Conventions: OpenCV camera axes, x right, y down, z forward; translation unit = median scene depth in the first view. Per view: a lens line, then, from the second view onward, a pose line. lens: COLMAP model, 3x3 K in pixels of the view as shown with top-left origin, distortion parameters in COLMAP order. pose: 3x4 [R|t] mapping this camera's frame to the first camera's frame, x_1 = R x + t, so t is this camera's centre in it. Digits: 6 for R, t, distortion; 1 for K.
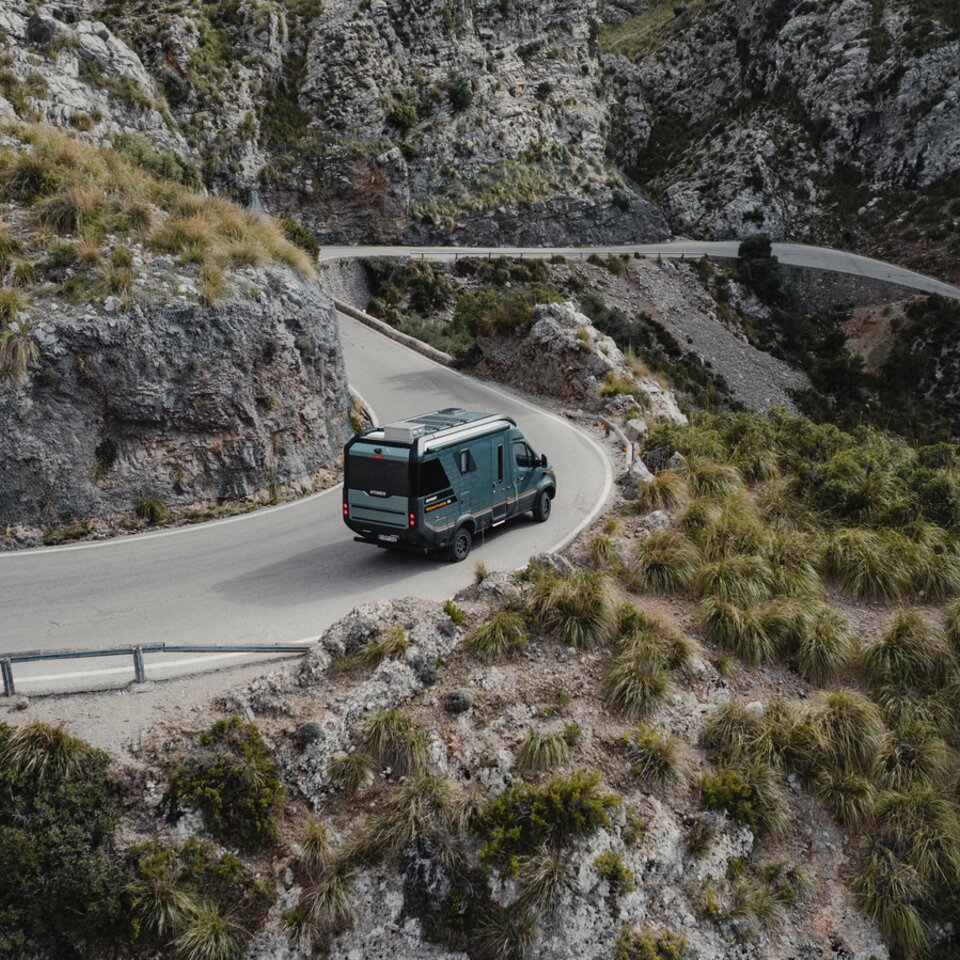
lens RADIAL K [[1194.6, 0, 480.0], [0, 1194.6, 480.0], [0, 0, 1]] dist [-0.002567, -0.058289]
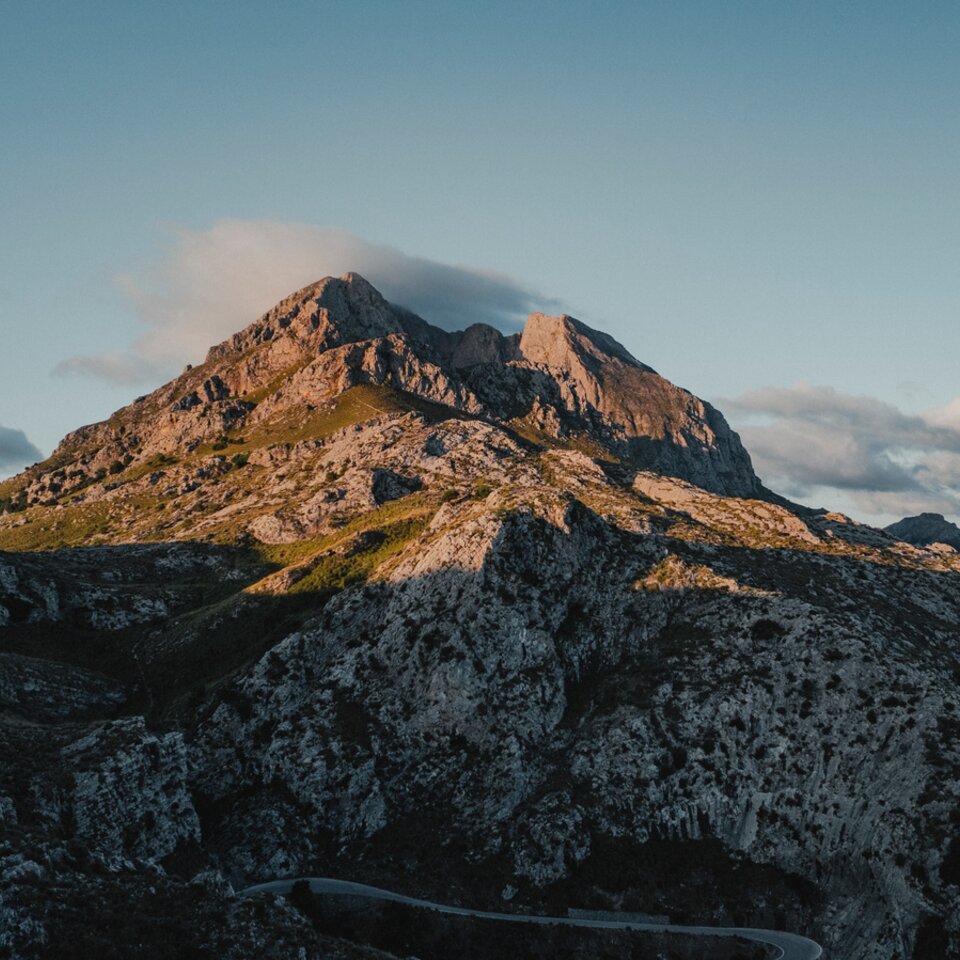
lens RADIAL K [[1194.6, 0, 480.0], [0, 1194.6, 480.0], [0, 0, 1]] dist [-0.002567, -0.058289]
pose [[0.830181, 0.059635, 0.554295, -0.530993], [0.185814, 0.907811, -0.375968, -0.018270], [-0.525616, 0.415118, 0.742567, -0.687837]]
